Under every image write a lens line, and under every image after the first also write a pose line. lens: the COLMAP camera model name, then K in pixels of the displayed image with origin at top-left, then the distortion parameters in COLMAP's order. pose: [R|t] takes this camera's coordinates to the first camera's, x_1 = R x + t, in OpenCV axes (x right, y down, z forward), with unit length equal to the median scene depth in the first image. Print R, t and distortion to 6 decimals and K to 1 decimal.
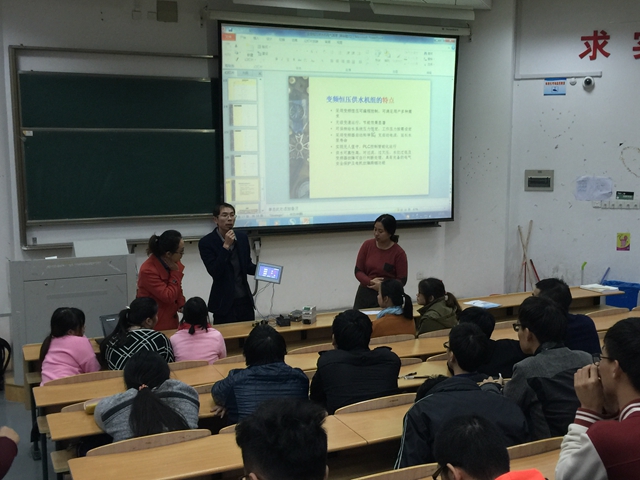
lens RADIAL K [[780.2, 0, 320.0], [0, 780.2, 240.0], [0, 0, 1]] dist [0.043165, 0.015340]
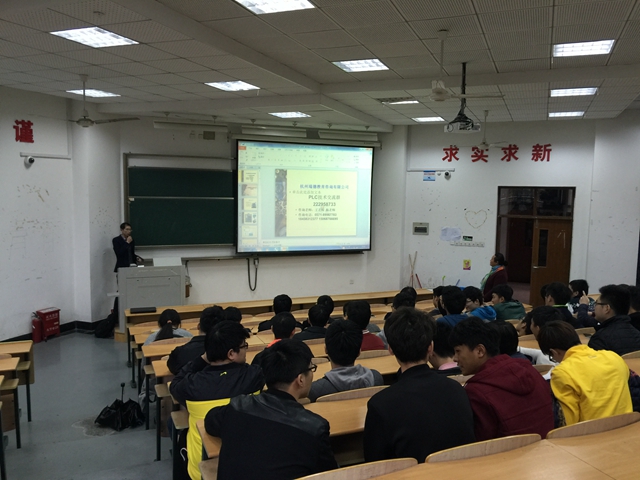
lens RADIAL K [[545.5, 0, 320.0], [0, 545.5, 240.0], [0, 0, 1]] dist [0.039306, -0.004568]
pose [[0.999431, 0.020207, -0.027024, 0.096997], [-0.021157, 0.999151, -0.035339, -0.003007], [0.026287, 0.035890, 0.999010, -0.245218]]
